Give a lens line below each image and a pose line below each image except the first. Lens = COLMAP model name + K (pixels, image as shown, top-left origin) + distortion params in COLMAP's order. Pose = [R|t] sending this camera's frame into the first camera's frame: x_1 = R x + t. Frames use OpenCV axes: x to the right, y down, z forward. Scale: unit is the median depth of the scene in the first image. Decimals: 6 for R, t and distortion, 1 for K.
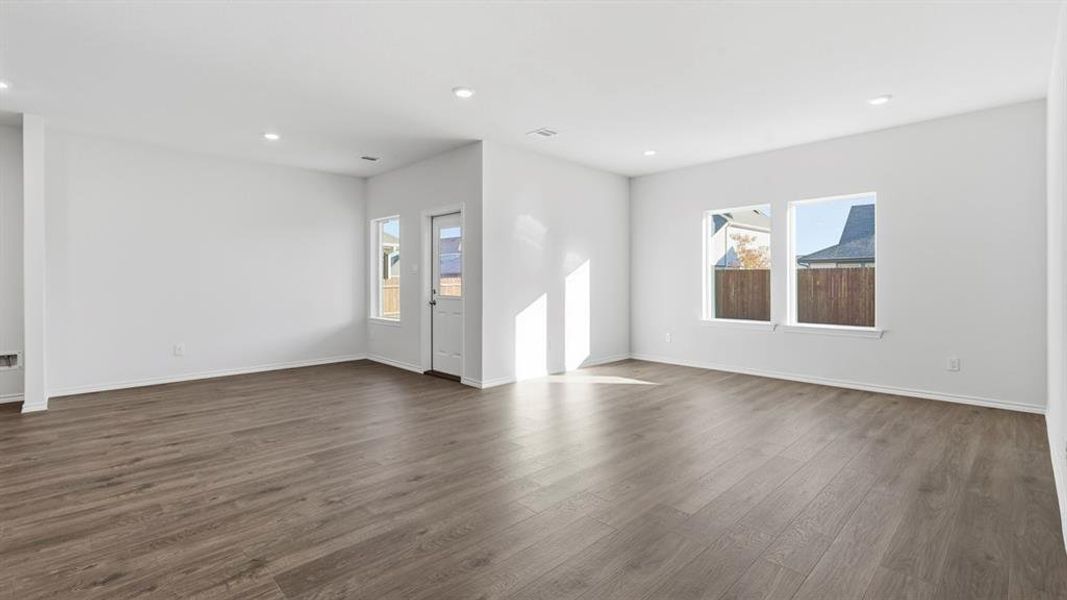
lens RADIAL K [[476.4, 0, 536.3], [0, 476.4, 277.0], [0, 0, 1]] dist [-0.000260, 0.000338]
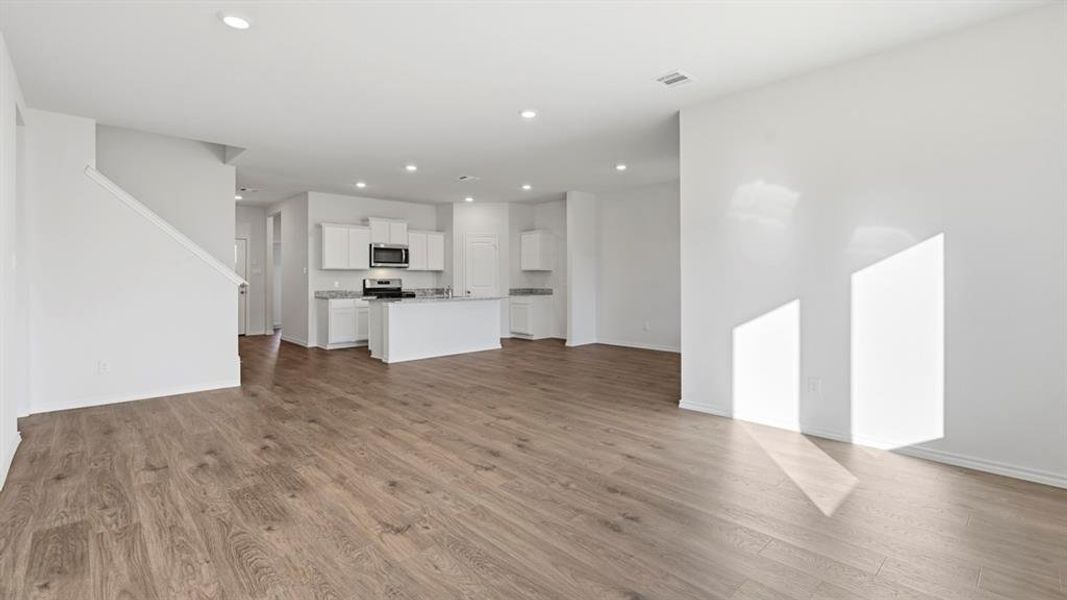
lens RADIAL K [[471.8, 0, 542.3], [0, 471.8, 279.8], [0, 0, 1]] dist [0.000516, 0.000094]
pose [[-0.005235, 0.007089, -0.999961, 0.846071], [0.010561, 0.999919, 0.007033, 0.001424], [0.999931, -0.010524, -0.005310, 0.900643]]
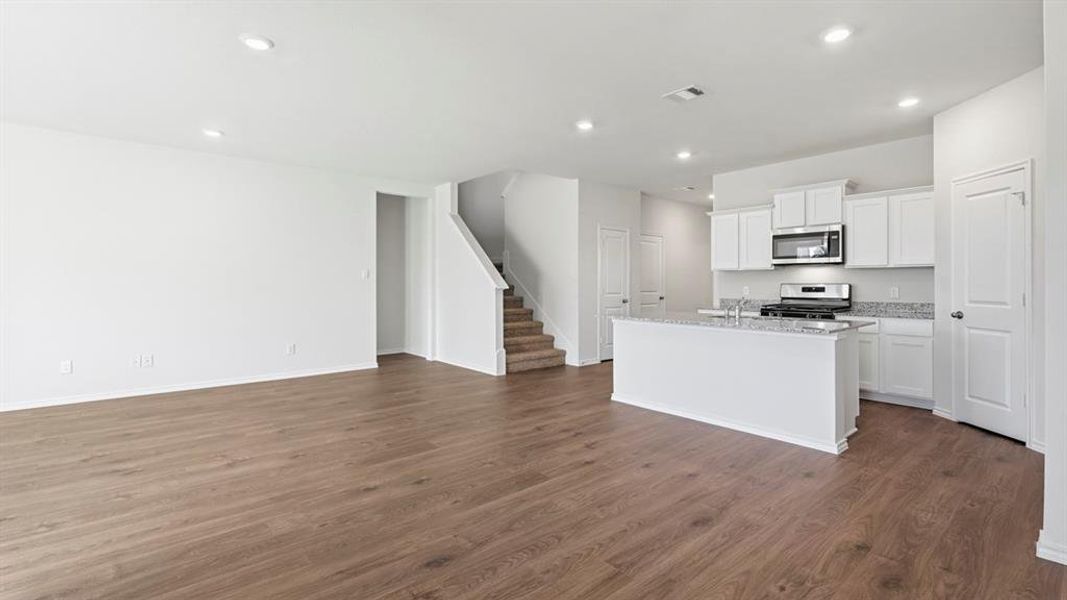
lens RADIAL K [[471.8, 0, 542.3], [0, 471.8, 279.8], [0, 0, 1]] dist [0.000516, 0.000094]
pose [[-0.998138, 0.005930, 0.060709, -0.573214], [0.004996, 0.999867, -0.015524, 0.010731], [-0.060793, -0.015192, -0.998035, 1.506973]]
